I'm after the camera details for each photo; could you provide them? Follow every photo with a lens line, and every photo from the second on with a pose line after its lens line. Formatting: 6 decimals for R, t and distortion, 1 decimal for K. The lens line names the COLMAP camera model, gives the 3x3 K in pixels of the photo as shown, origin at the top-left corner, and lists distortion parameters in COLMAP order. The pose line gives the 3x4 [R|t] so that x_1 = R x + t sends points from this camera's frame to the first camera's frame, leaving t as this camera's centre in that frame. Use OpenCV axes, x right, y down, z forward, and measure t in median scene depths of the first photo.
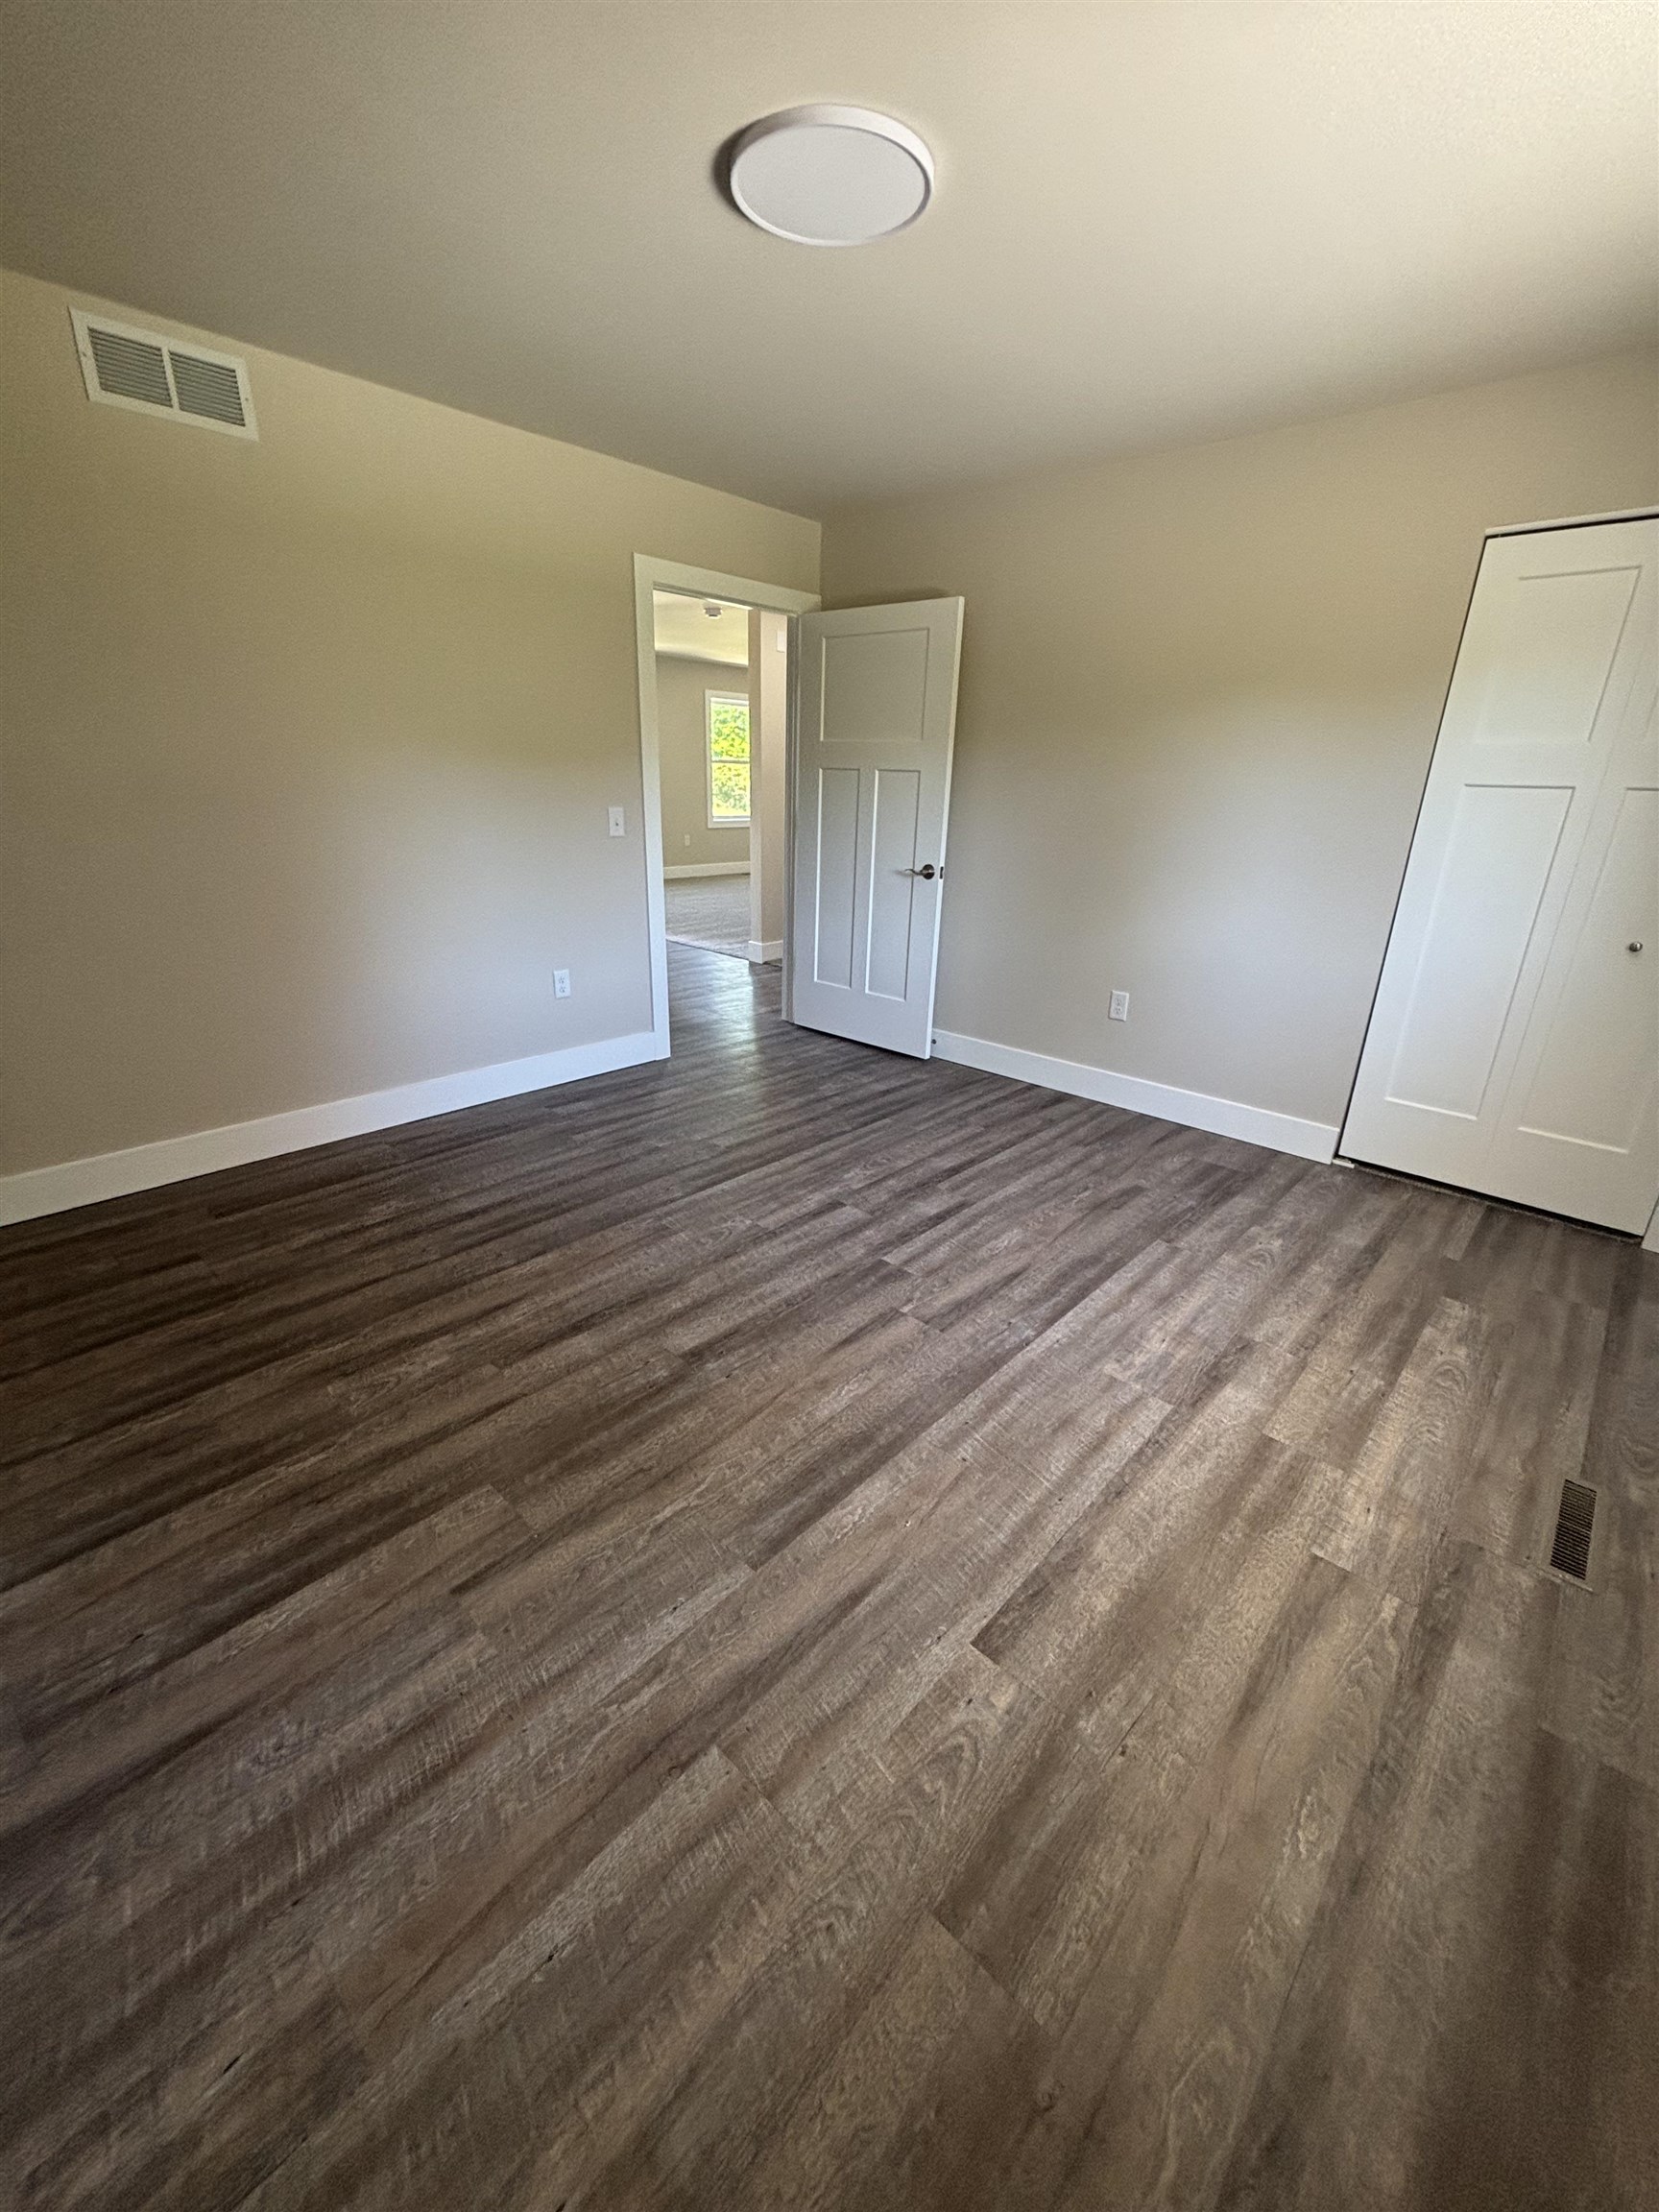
lens RADIAL K [[897.9, 0, 835.1], [0, 897.9, 1106.8], [0, 0, 1]] dist [-0.002072, 0.001396]
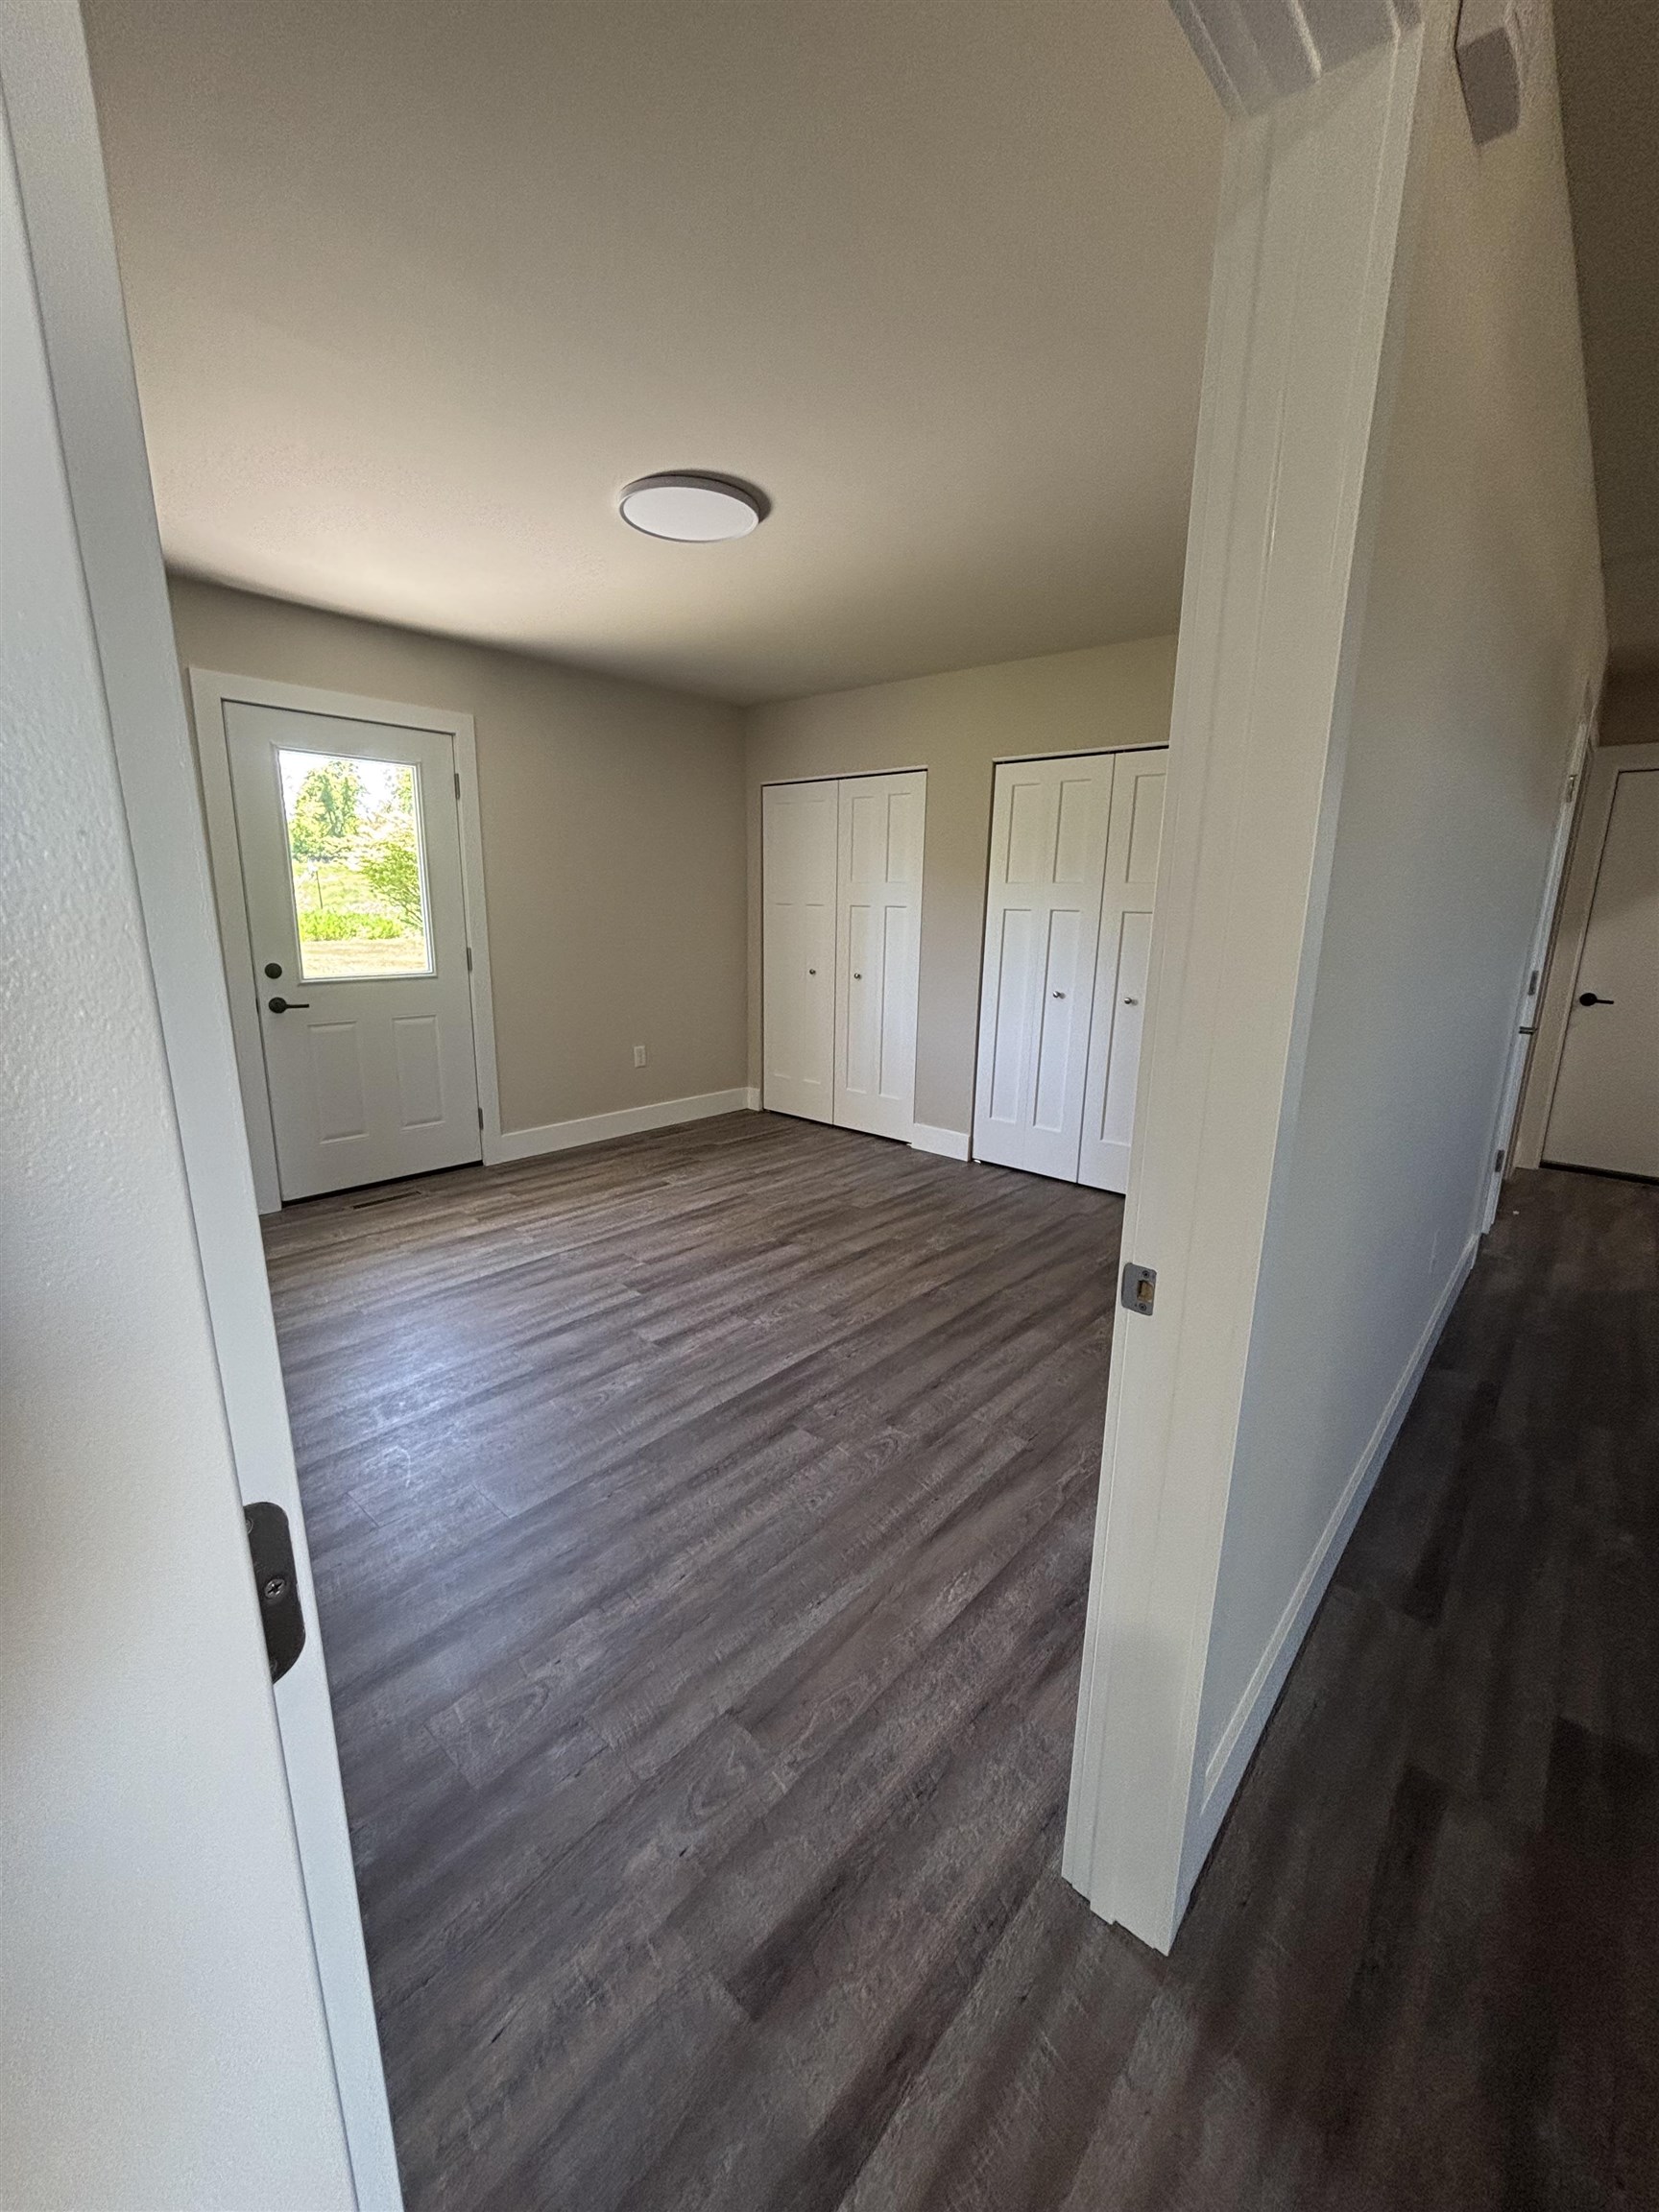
lens RADIAL K [[897.9, 0, 822.4], [0, 897.9, 1105.9], [0, 0, 1]] dist [-0.002072, 0.001396]
pose [[-0.998510, -0.050130, -0.021558, -0.167923], [-0.053714, 0.833299, 0.550207, -0.794565], [-0.009618, 0.550546, -0.834750, 2.103190]]
